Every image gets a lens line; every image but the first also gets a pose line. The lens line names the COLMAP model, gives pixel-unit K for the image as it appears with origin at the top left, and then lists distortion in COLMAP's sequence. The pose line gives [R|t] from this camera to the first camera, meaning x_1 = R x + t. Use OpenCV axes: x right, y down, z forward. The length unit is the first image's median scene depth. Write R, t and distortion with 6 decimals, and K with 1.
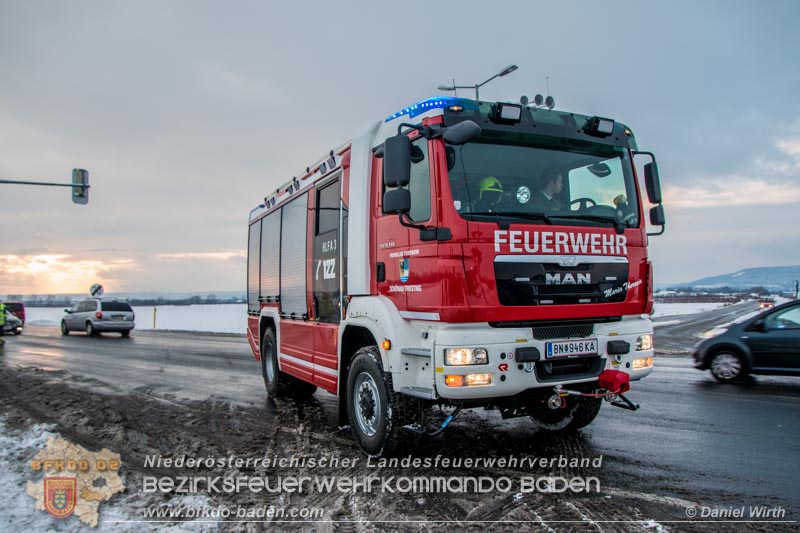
lens RADIAL K [[622.2, 0, 398.7], [0, 622.2, 290.3], [0, 0, 1]] dist [-0.138747, 0.113967]
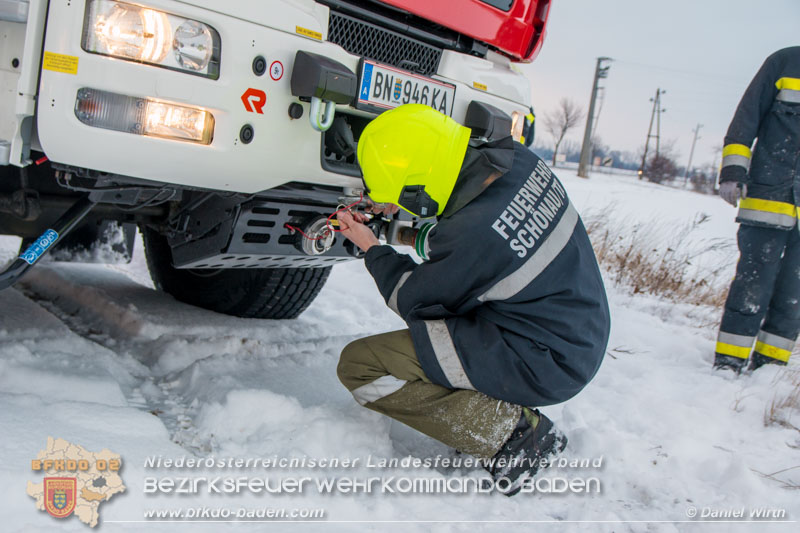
lens RADIAL K [[1131.3, 0, 400.0], [0, 1131.3, 266.5], [0, 0, 1]] dist [0.040206, 0.034580]
pose [[0.821818, 0.108288, 0.559365, -0.085044], [-0.188010, 0.978322, 0.086829, 0.131794], [-0.537836, -0.176524, 0.824361, 0.412688]]
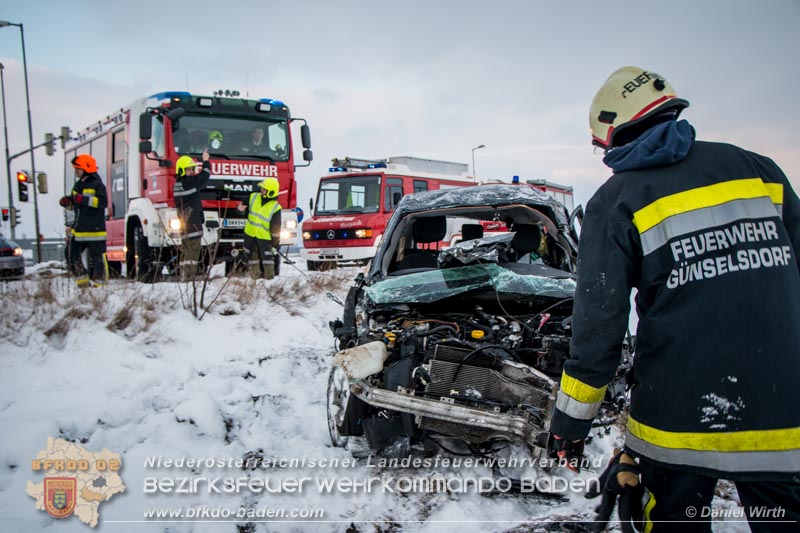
lens RADIAL K [[851.2, 0, 399.8], [0, 851.2, 288.9], [0, 0, 1]] dist [0.003663, 0.015303]
pose [[0.989937, 0.000869, 0.141508, 0.388340], [-0.008172, 0.998663, 0.051037, 0.155365], [-0.141274, -0.051679, 0.988621, -1.717737]]
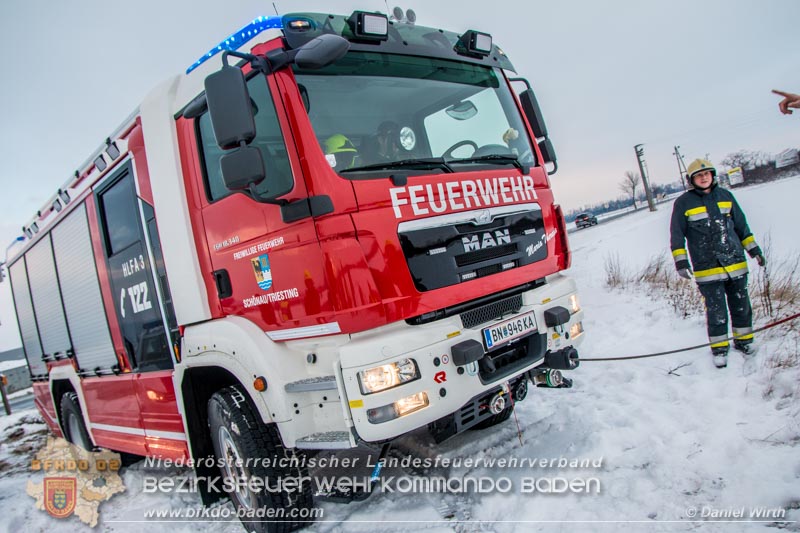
lens RADIAL K [[622.2, 0, 398.7], [0, 622.2, 290.3], [0, 0, 1]] dist [-0.138747, 0.113967]
pose [[0.927030, -0.200547, 0.316853, -0.072990], [0.201774, 0.978994, 0.029299, -0.002882], [-0.316073, 0.036772, 0.948022, 0.311586]]
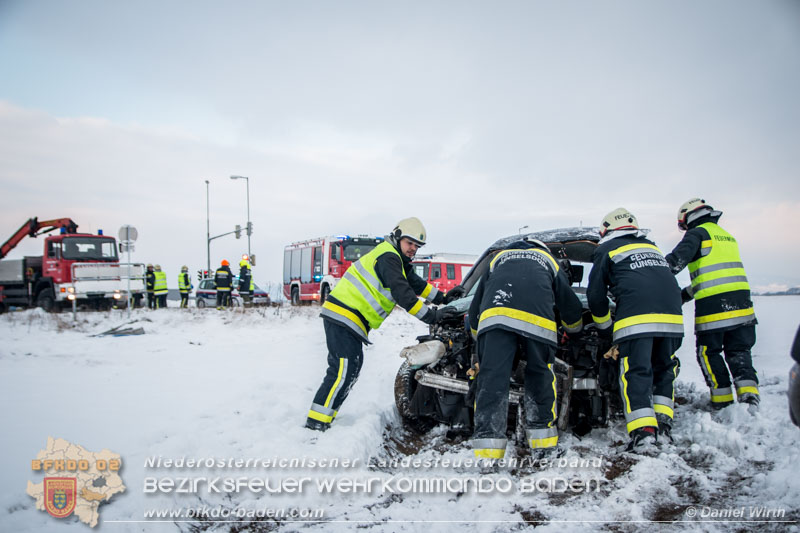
lens RADIAL K [[941.8, 0, 400.2], [0, 941.8, 265.2], [0, 0, 1]] dist [0.684358, -0.000437]
pose [[0.999484, 0.020718, 0.024559, 0.345875], [-0.019791, 0.999104, -0.037415, 0.207661], [-0.025312, 0.036909, 0.998998, -6.667781]]
